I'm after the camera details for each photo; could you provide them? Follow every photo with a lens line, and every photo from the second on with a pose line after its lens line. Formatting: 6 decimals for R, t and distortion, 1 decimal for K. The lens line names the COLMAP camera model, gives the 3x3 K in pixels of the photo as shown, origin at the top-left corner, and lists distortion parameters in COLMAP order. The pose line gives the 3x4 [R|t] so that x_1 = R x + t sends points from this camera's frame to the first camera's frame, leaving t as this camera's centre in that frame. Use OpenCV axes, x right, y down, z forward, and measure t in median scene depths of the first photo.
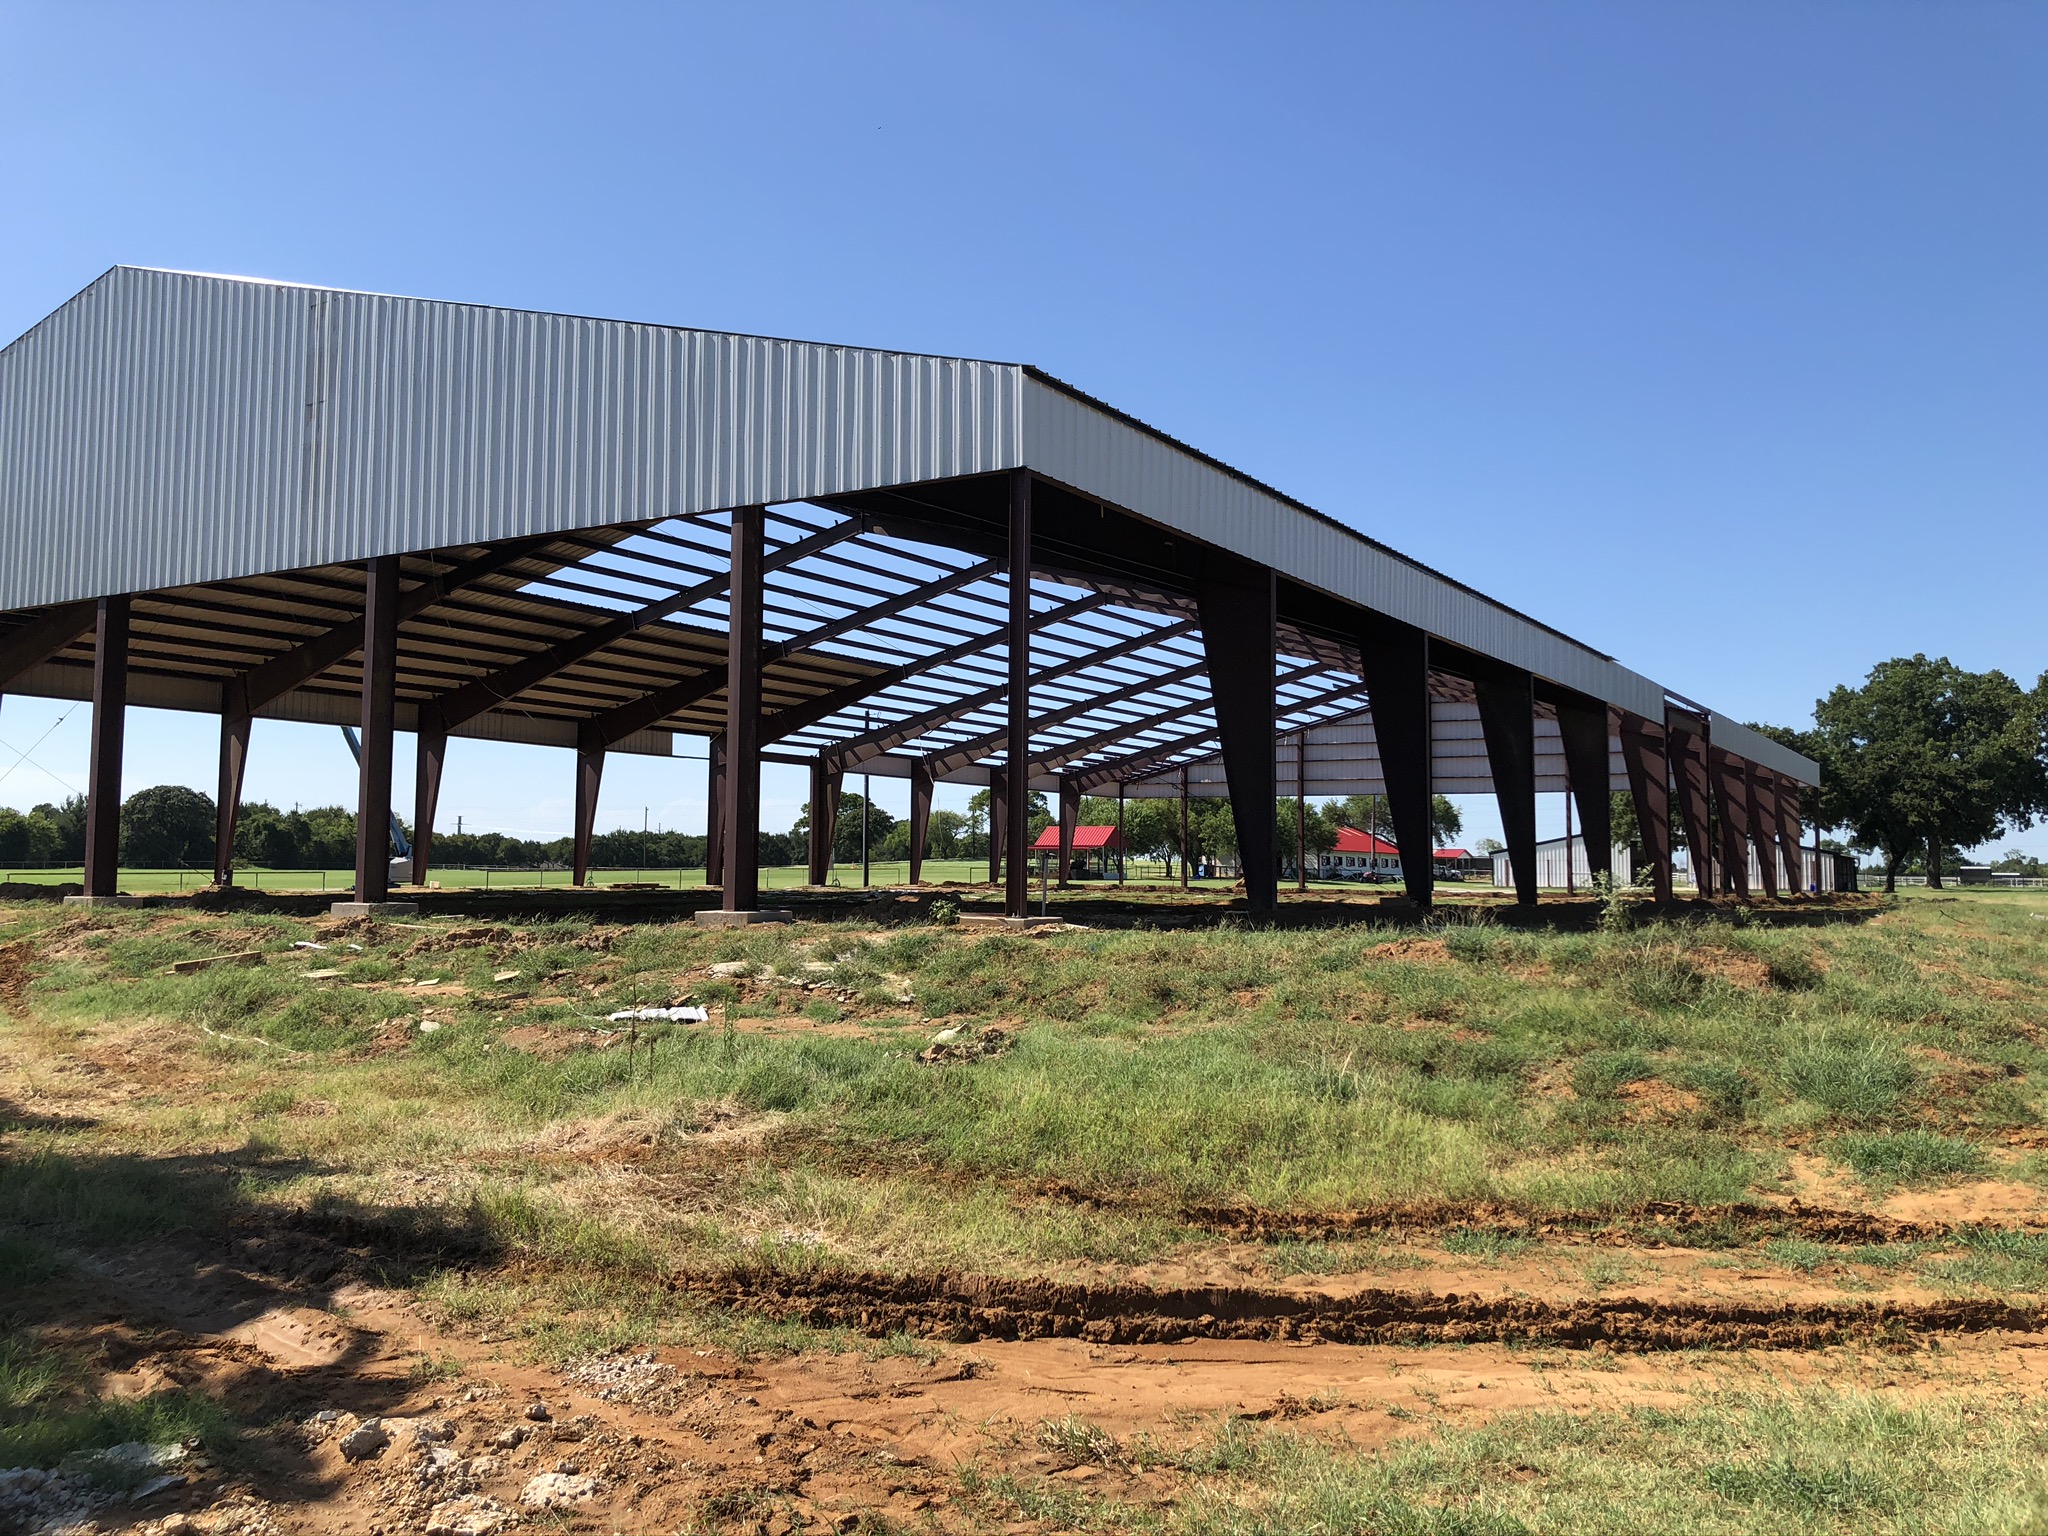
lens RADIAL K [[1659.1, 0, 991.9], [0, 1659.1, 659.1], [0, 0, 1]] dist [0.025583, -0.033056]
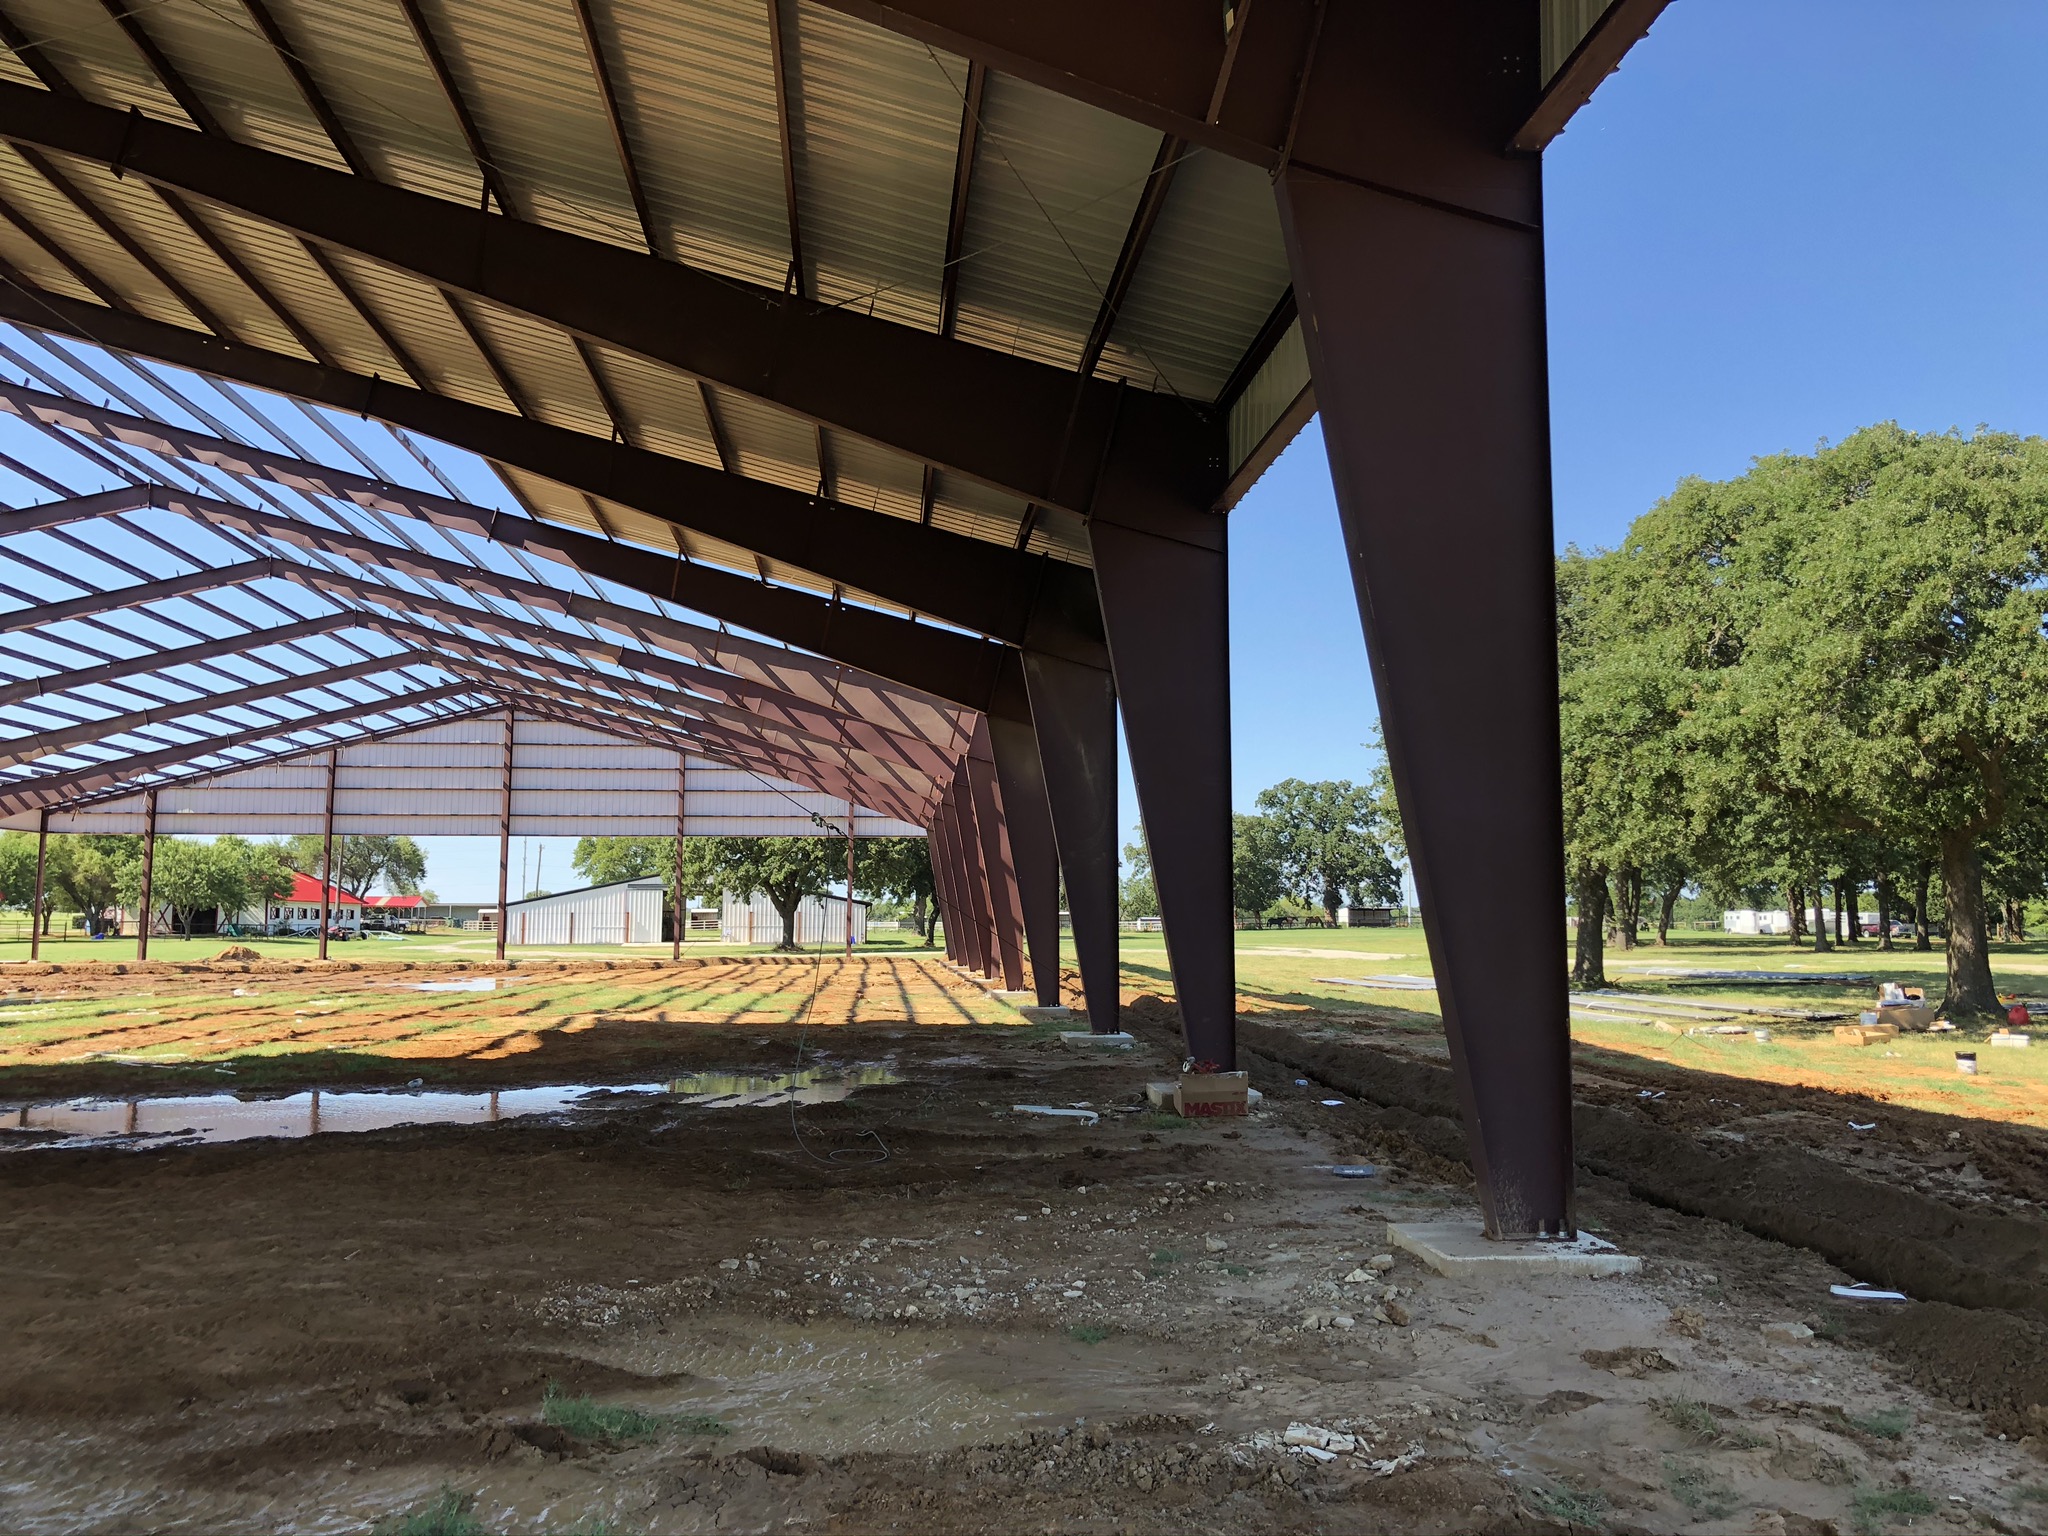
lens RADIAL K [[1659.1, 0, 1012.2], [0, 1659.1, 741.2], [0, 0, 1]] dist [0.025583, -0.033056]
pose [[0.793070, 0.055969, 0.606554, -0.025059], [-0.070482, 0.997513, 0.000110, 0.017752], [-0.605039, -0.042838, 0.795042, 0.209611]]
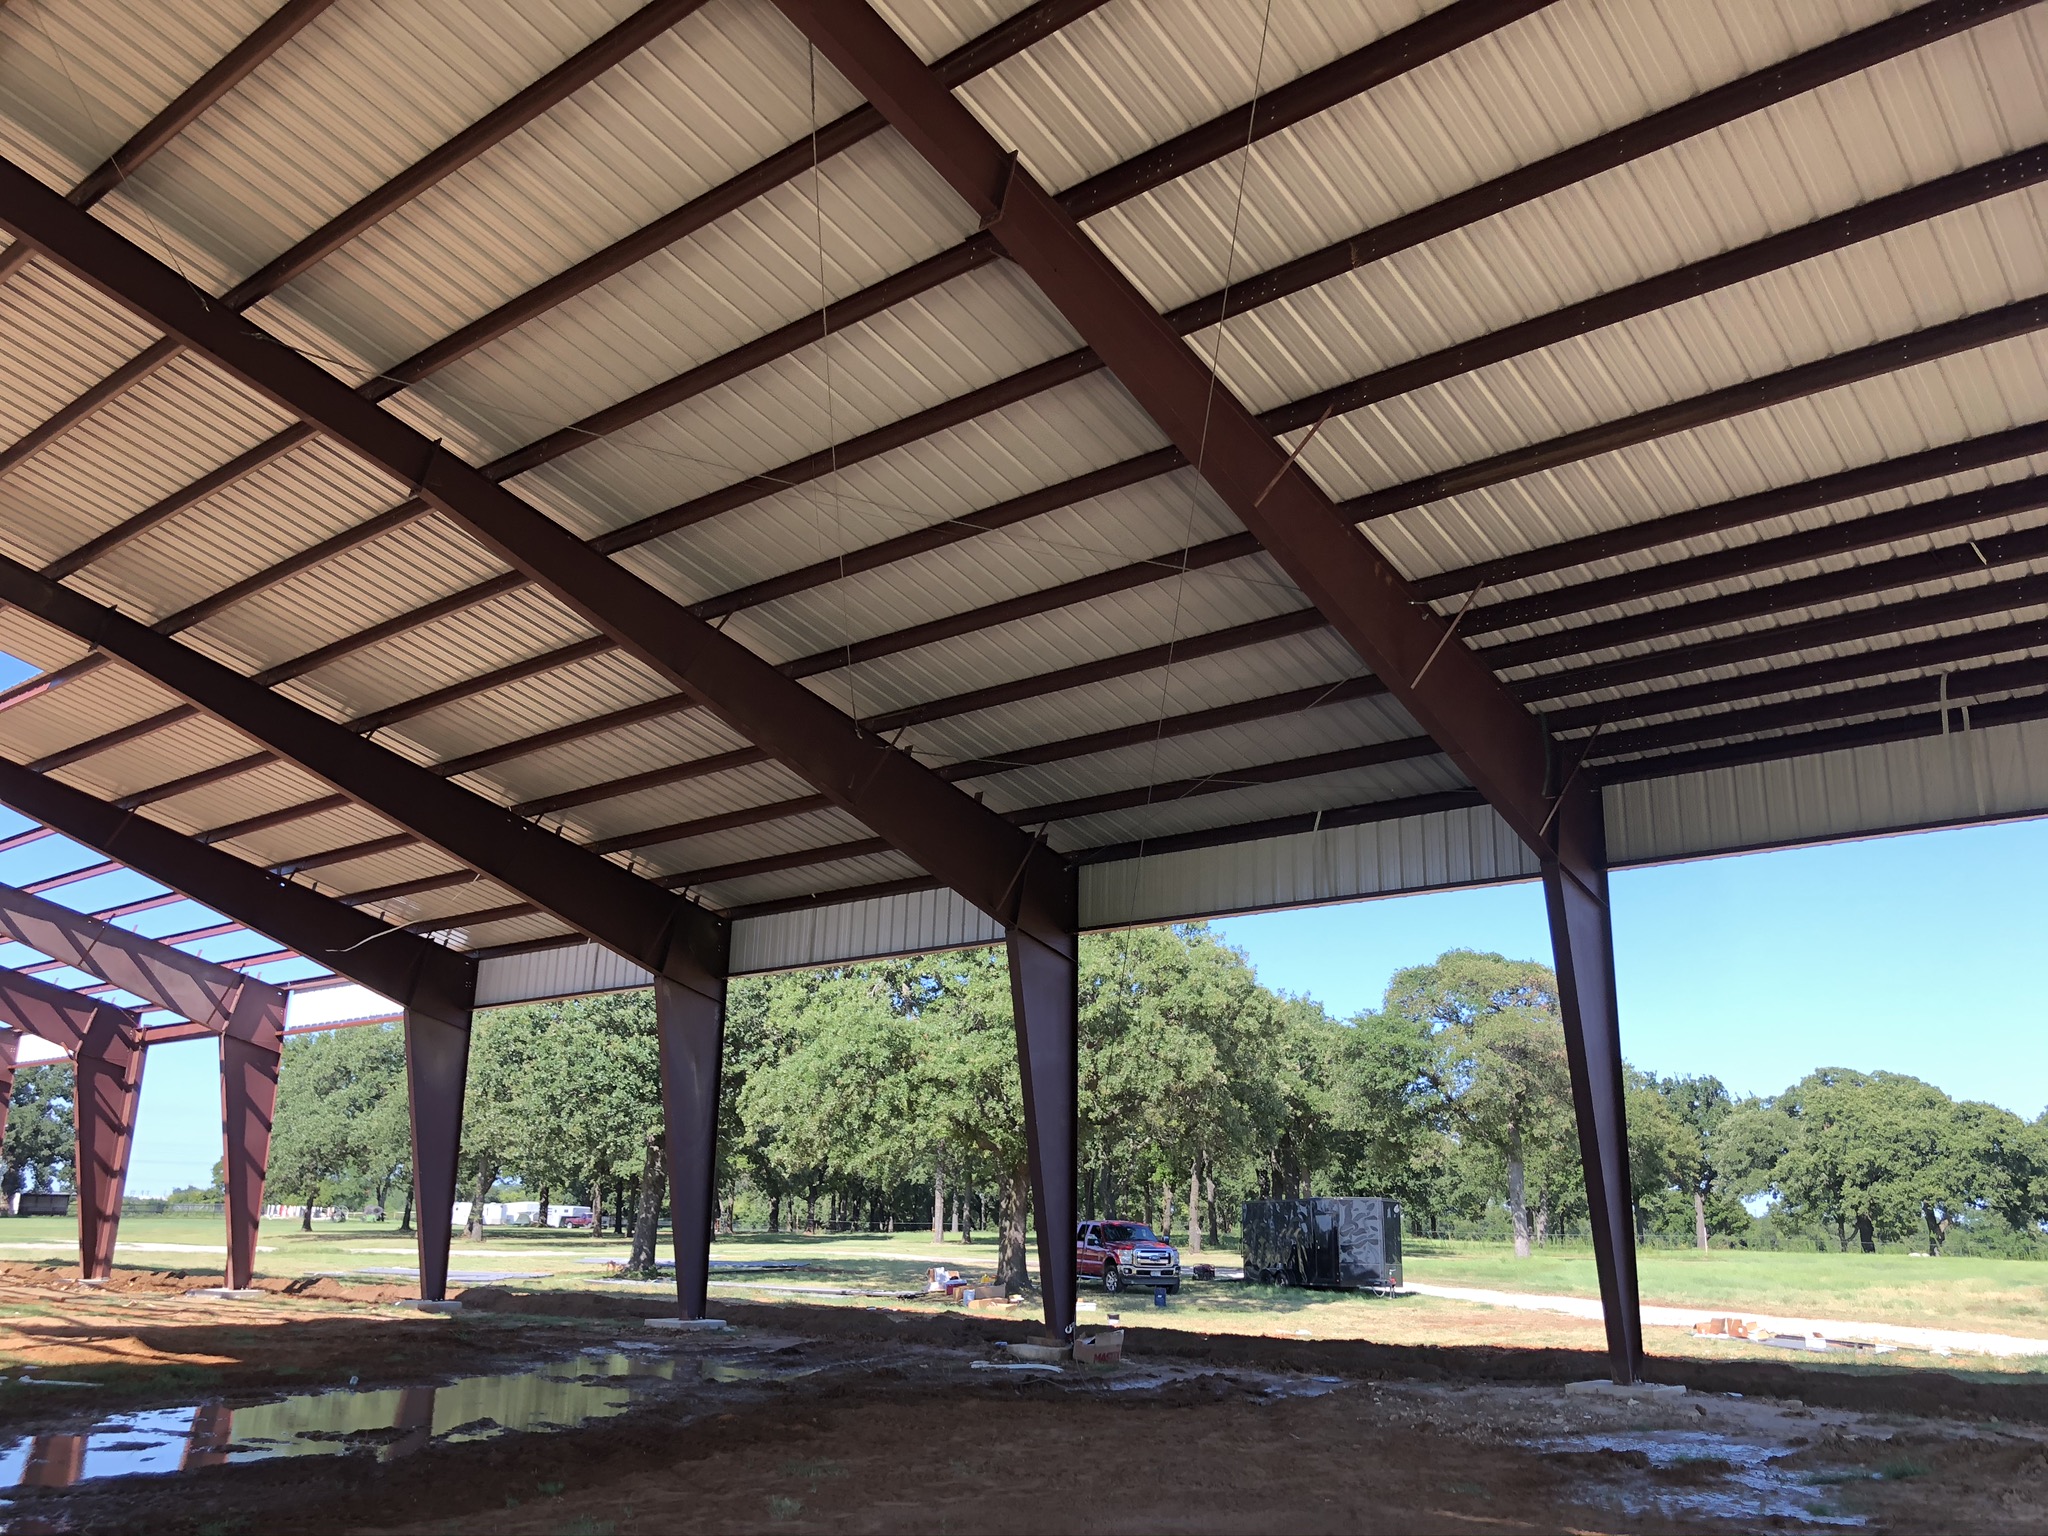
lens RADIAL K [[1659.1, 0, 1031.8], [0, 1659.1, 768.7], [0, 0, 1]] dist [0.025583, -0.033056]
pose [[0.105530, 0.250638, 0.962312, -0.147479], [-0.135831, 0.962278, -0.235733, 0.028099], [-0.985096, -0.105835, 0.135594, 0.302579]]
